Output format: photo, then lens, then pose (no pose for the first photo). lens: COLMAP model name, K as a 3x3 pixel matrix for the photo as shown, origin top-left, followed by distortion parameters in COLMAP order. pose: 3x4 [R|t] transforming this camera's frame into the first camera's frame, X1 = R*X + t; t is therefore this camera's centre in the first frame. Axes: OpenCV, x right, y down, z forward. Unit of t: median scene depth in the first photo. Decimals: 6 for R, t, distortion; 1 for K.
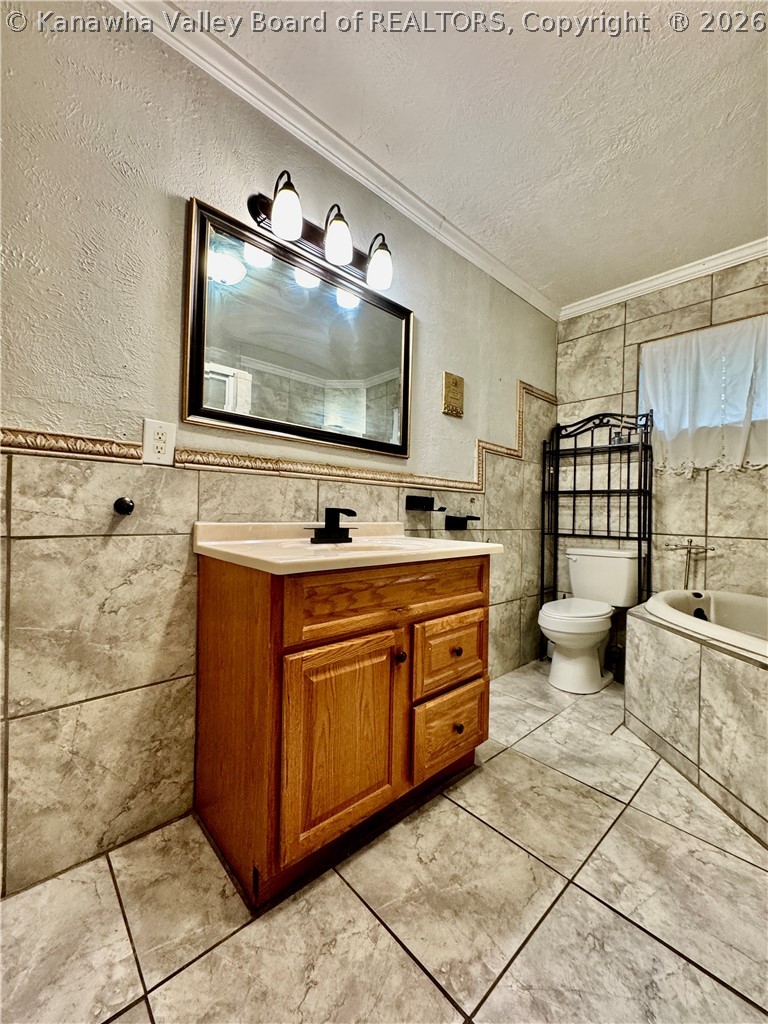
lens RADIAL K [[410.6, 0, 386.7], [0, 410.6, 513.4], [0, 0, 1]] dist [-0.003596, 0.000280]
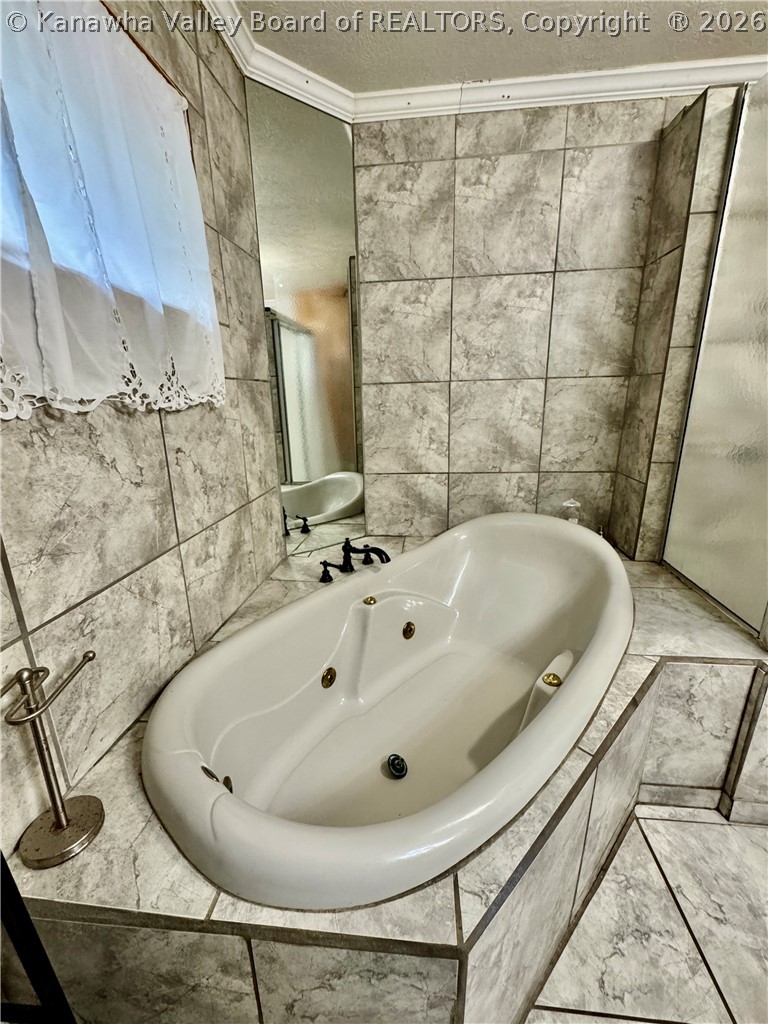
lens RADIAL K [[410.6, 0, 386.7], [0, 410.6, 513.4], [0, 0, 1]] dist [-0.003596, 0.000280]
pose [[-0.661905, -0.225713, 0.714798, 0.397757], [-0.003394, 0.954480, 0.298255, -0.119870], [-0.749580, 0.194990, -0.632541, 0.955994]]
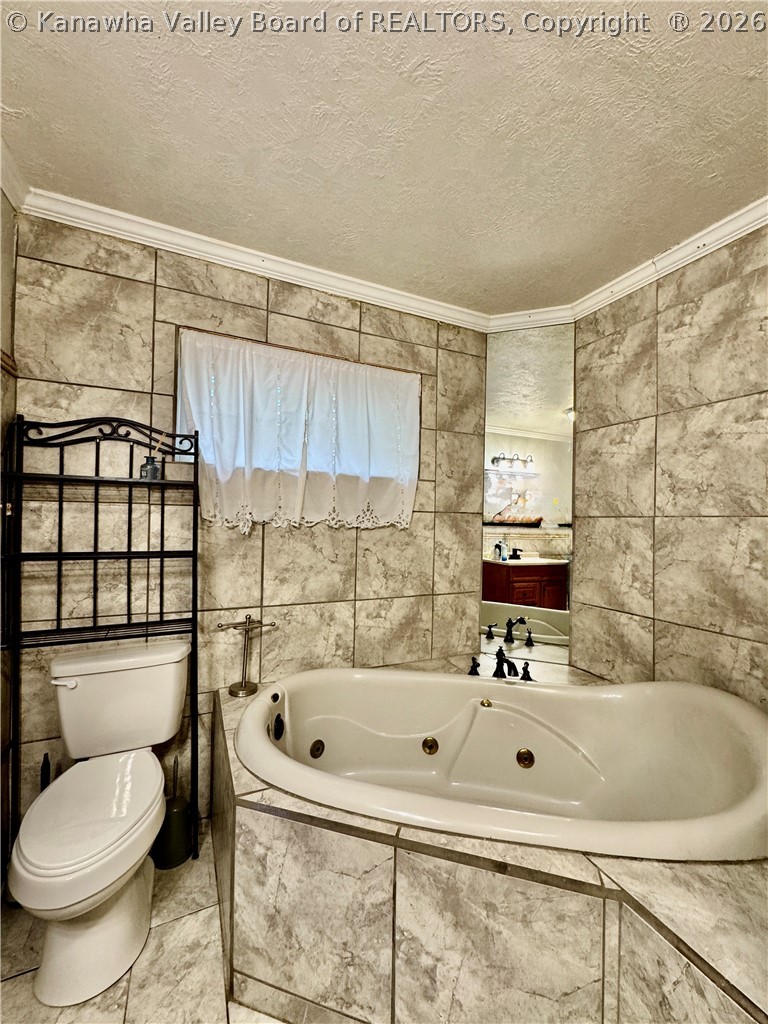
lens RADIAL K [[410.6, 0, 386.7], [0, 410.6, 513.4], [0, 0, 1]] dist [-0.003596, 0.000280]
pose [[0.304240, -0.014437, 0.952486, 0.092218], [-0.013746, 0.999715, 0.019544, -0.142104], [-0.952496, -0.019039, 0.303954, 0.518413]]
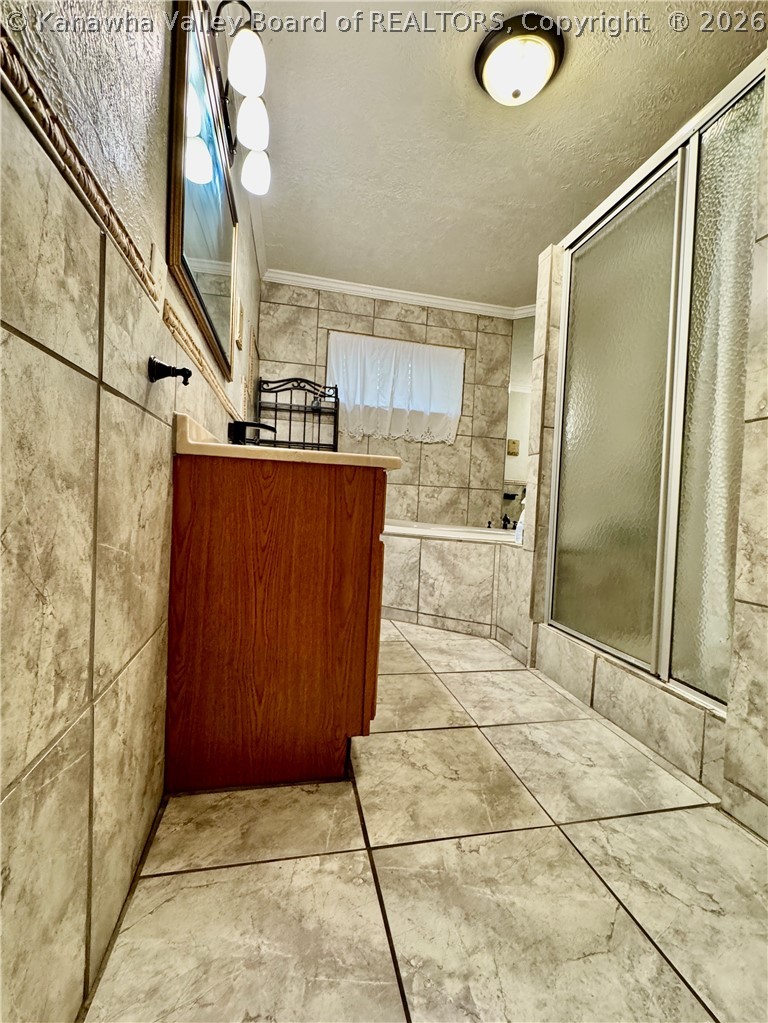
lens RADIAL K [[441.5, 0, 387.7], [0, 441.5, 512.4], [0, 0, 1]] dist [-0.002813, 0.000054]
pose [[0.499923, -0.024243, 0.865731, -0.529476], [-0.036509, 0.998130, 0.049033, 0.081934], [-0.865300, -0.056119, 0.498102, 0.147364]]
